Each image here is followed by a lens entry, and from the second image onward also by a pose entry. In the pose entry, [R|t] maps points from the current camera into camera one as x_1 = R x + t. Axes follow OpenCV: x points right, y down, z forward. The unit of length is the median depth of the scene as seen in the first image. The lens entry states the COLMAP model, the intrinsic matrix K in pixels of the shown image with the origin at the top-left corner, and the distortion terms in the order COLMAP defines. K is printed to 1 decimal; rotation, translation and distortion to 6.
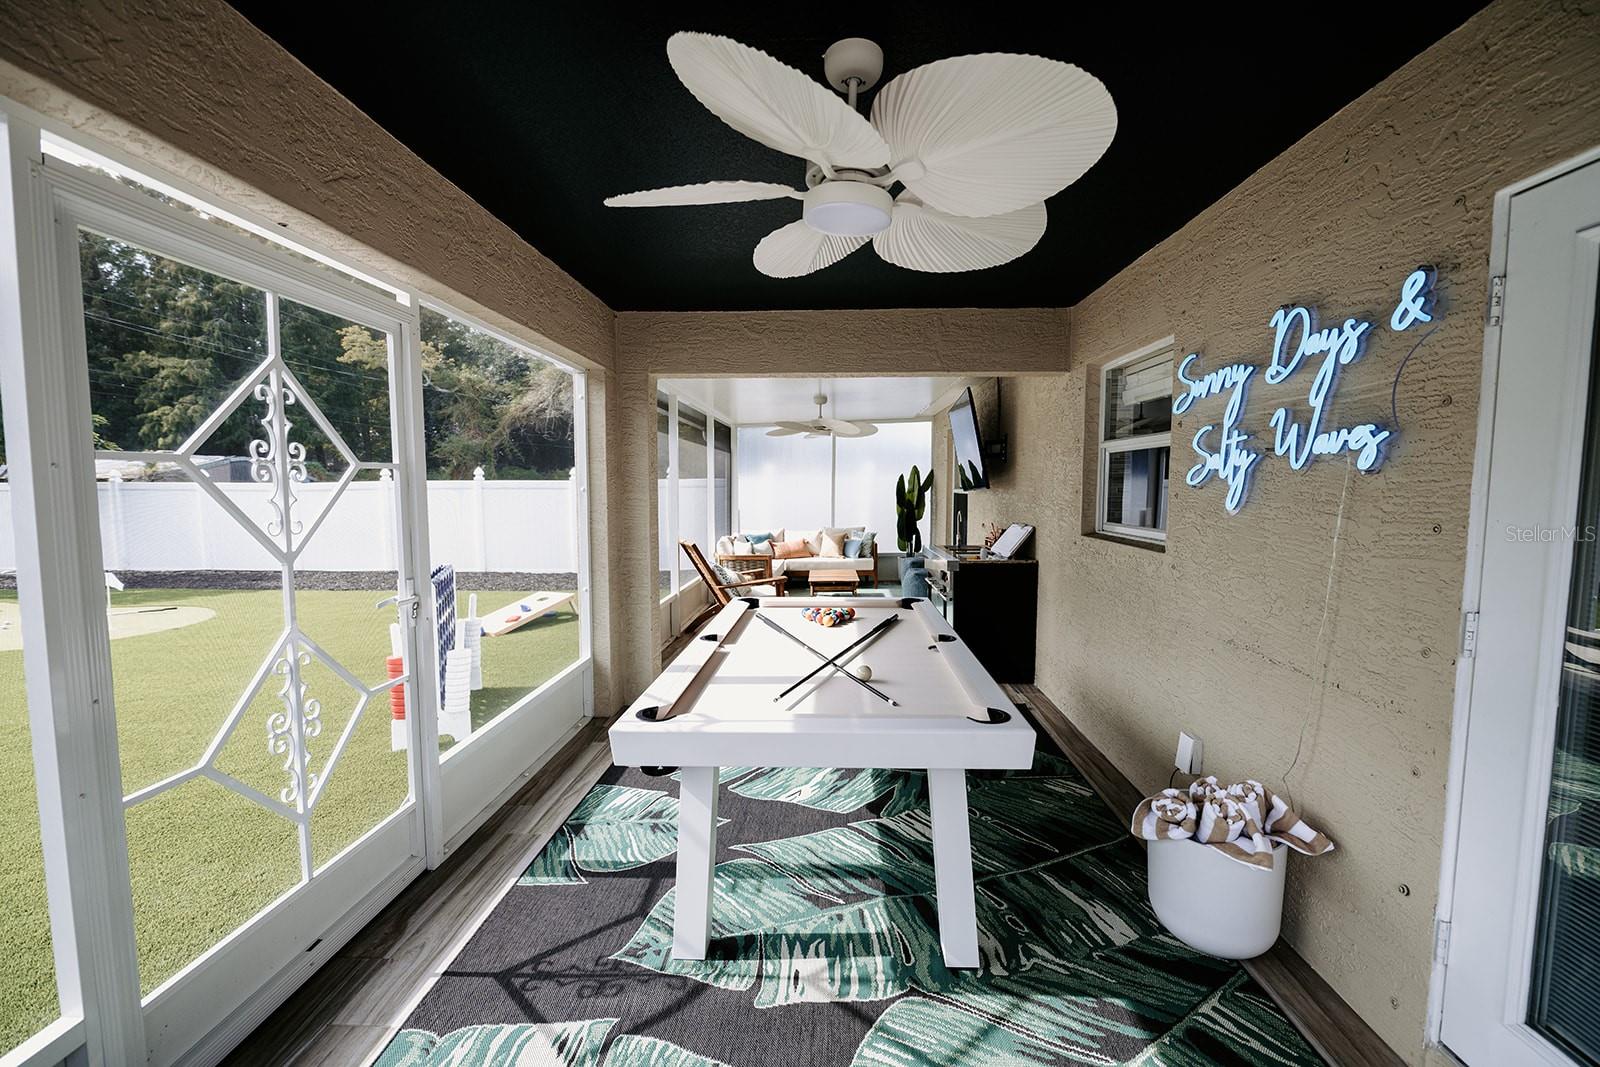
lens RADIAL K [[641.0, 0, 804.4], [0, 641.0, 530.6], [0, 0, 1]] dist [-0.005349, -0.000351]
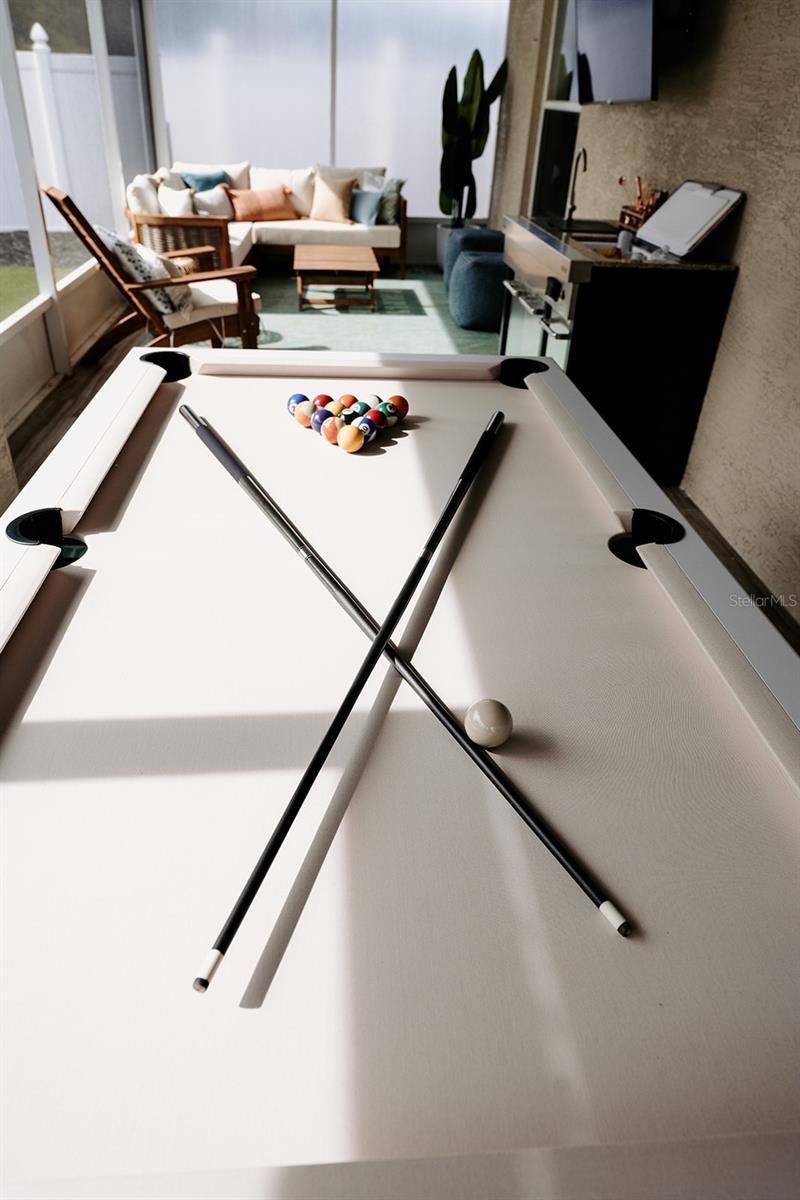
lens RADIAL K [[785.6, 0, 400.0], [0, 785.6, 600.0], [0, 0, 1]] dist [-0.004518, 0.000788]
pose [[0.990765, -0.026091, 0.133058, -0.002639], [-0.041741, 0.874968, 0.482377, -0.017658], [-0.129008, -0.483476, 0.865799, 0.509018]]
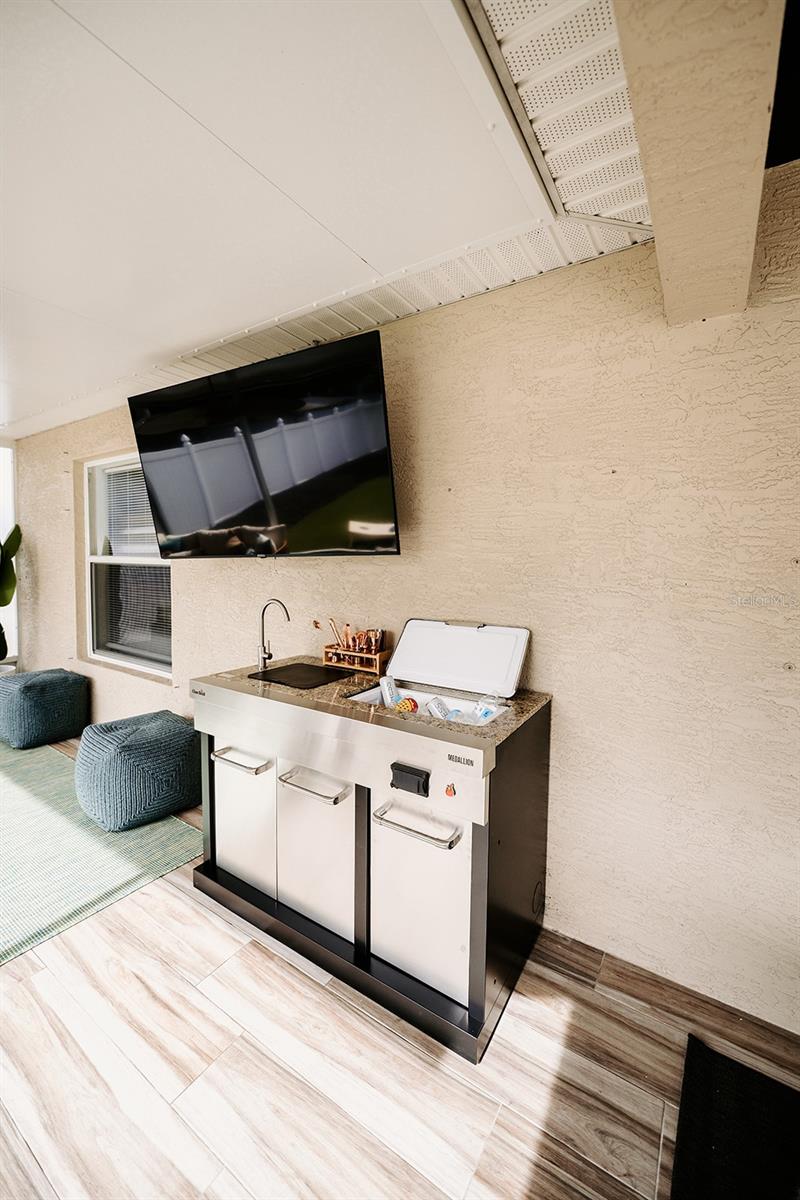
lens RADIAL K [[480.7, 0, 400.2], [0, 480.7, 591.0], [0, 0, 1]] dist [-0.005349, -0.000351]
pose [[0.516614, -0.041428, 0.855215, -0.039233], [0.043609, 0.998806, 0.022041, -0.072300], [-0.855107, 0.025908, 0.517804, 1.306763]]
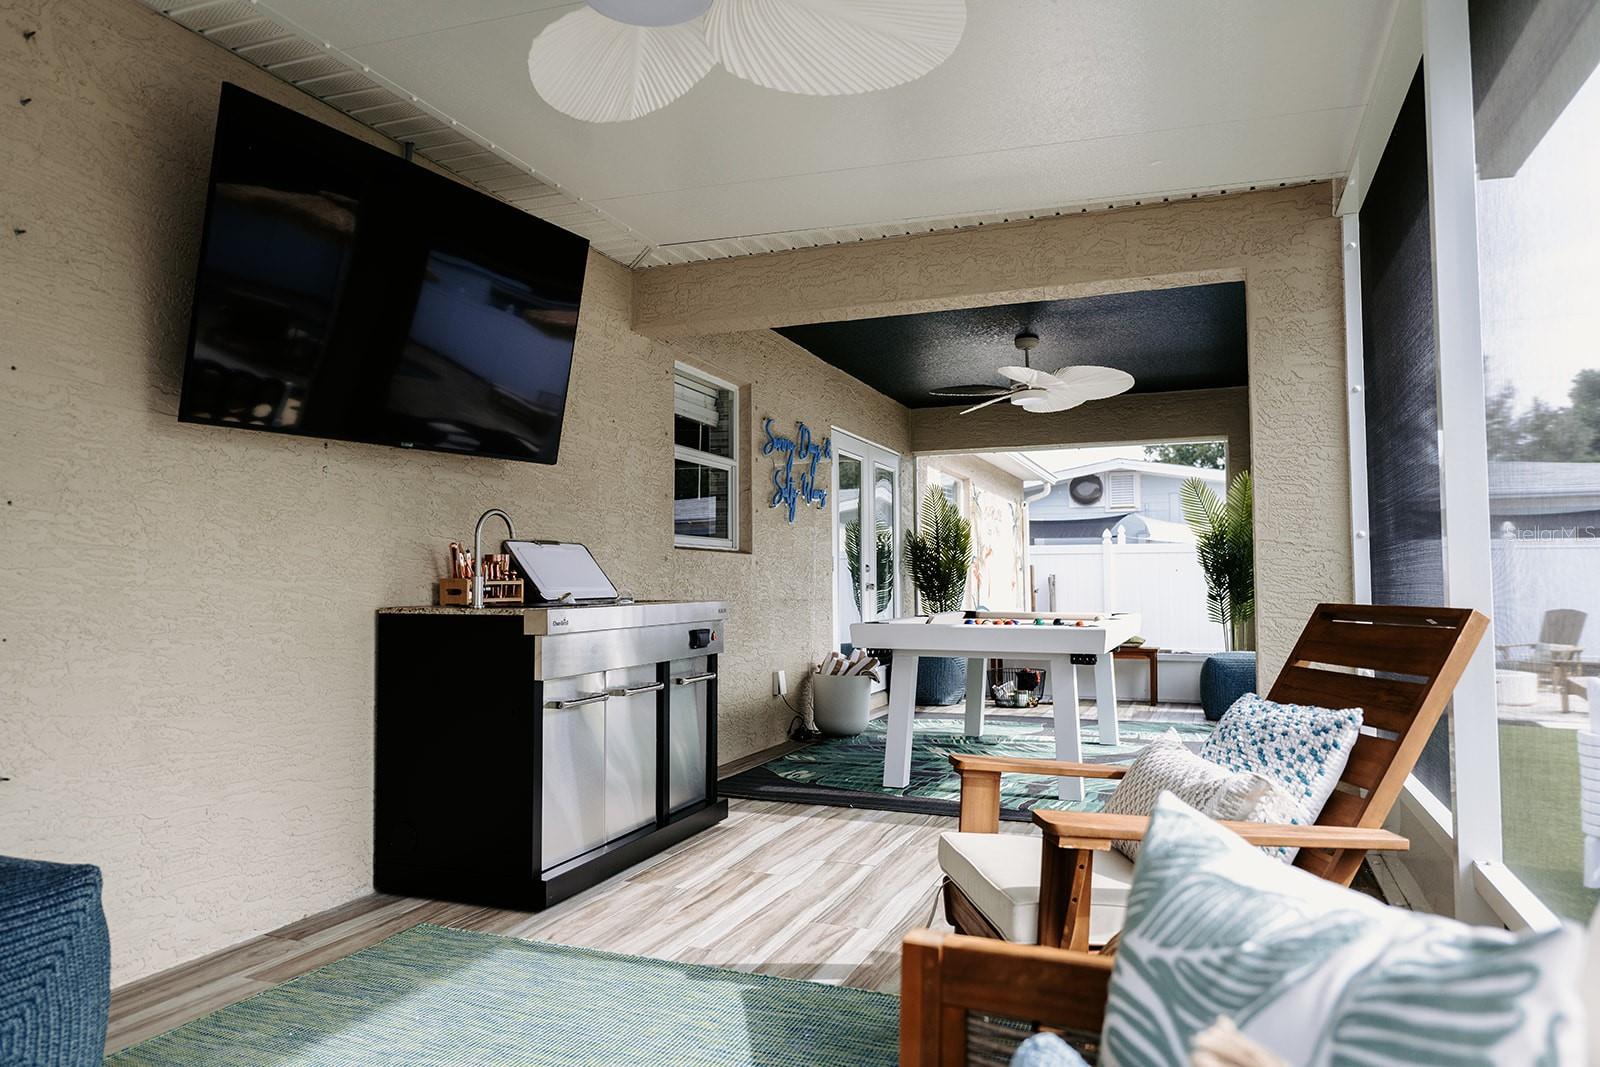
lens RADIAL K [[1047.4, 0, 800.0], [0, 1047.4, 533.5], [0, 0, 1]] dist [-0.004518, 0.000788]
pose [[-0.946954, 0.020137, 0.320738, -0.200066], [0.028460, 0.999368, 0.021282, -0.043221], [-0.320106, 0.029281, -0.946929, 2.718445]]
